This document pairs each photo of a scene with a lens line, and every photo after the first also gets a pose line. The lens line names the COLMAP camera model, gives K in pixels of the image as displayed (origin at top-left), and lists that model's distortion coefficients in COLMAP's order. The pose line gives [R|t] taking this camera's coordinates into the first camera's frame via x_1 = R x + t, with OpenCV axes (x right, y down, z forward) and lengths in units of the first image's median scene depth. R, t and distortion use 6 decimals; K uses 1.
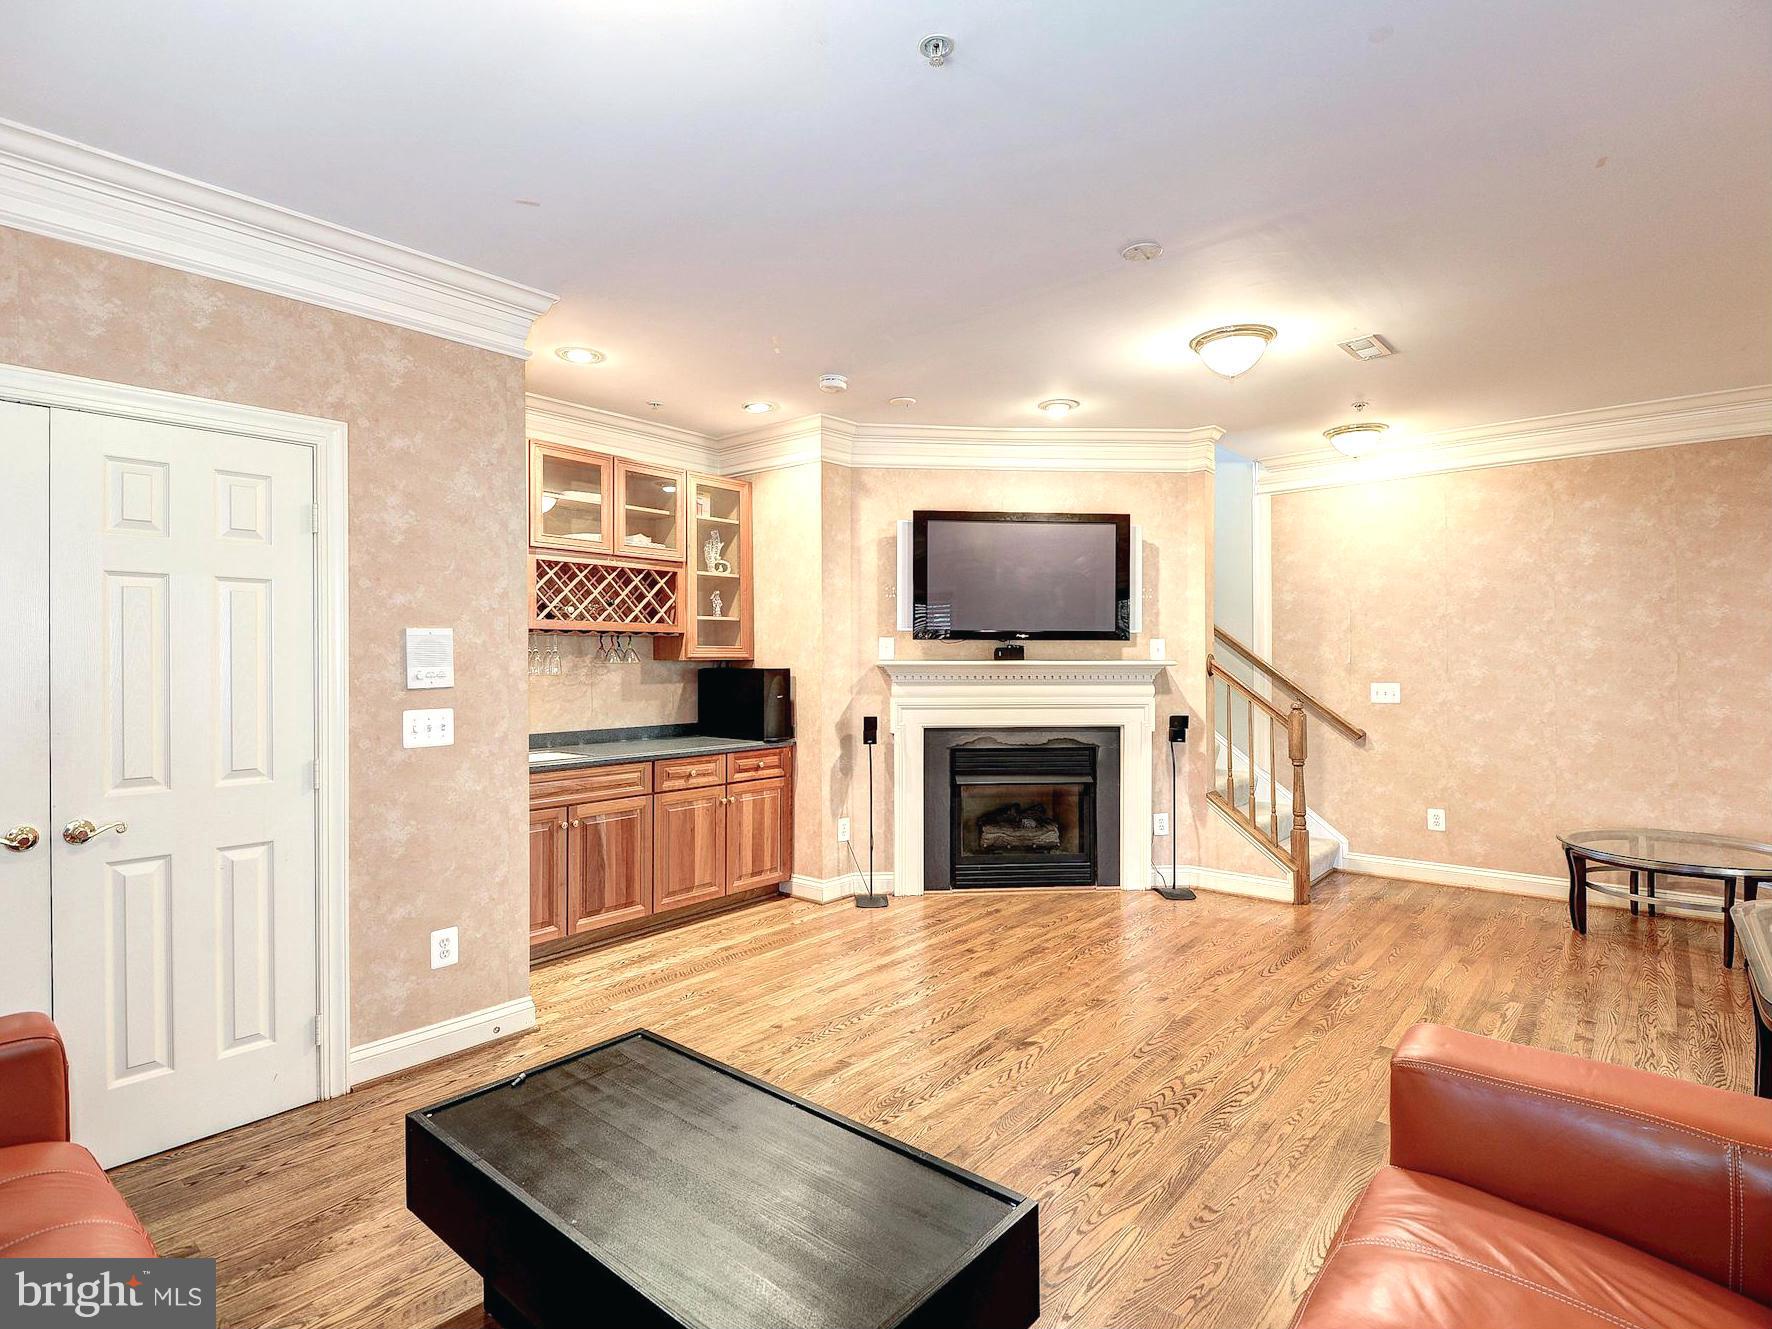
lens RADIAL K [[913.4, 0, 893.6], [0, 913.4, 654.5], [0, 0, 1]] dist [0.037464, -0.031827]
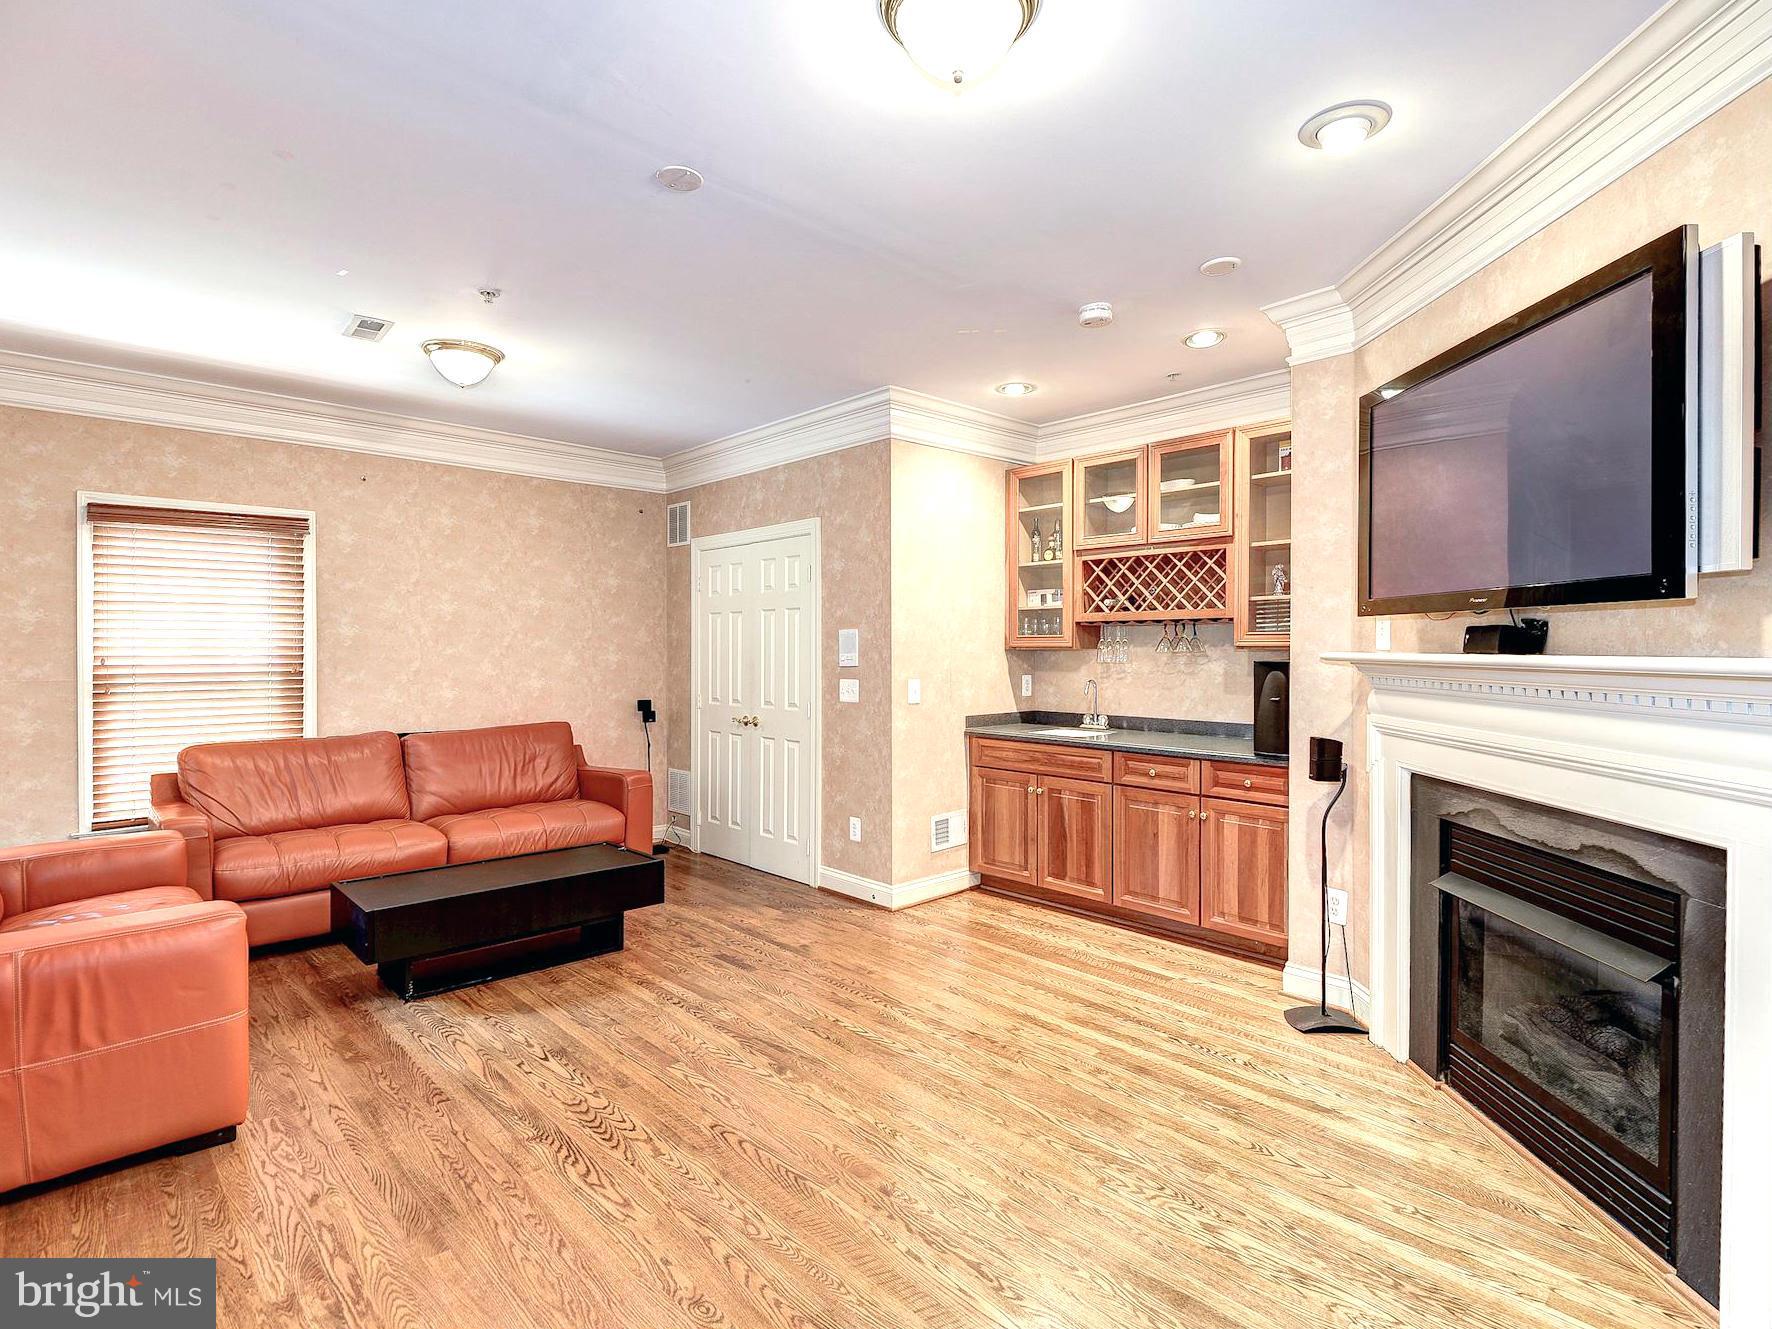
lens RADIAL K [[913.4, 0, 893.6], [0, 913.4, 654.5], [0, 0, 1]] dist [0.037464, -0.031827]
pose [[-0.129466, 0.010108, -0.991532, 0.741829], [0.006250, 0.999936, 0.009378, 0.000783], [0.991564, -0.004983, -0.129521, 0.882118]]
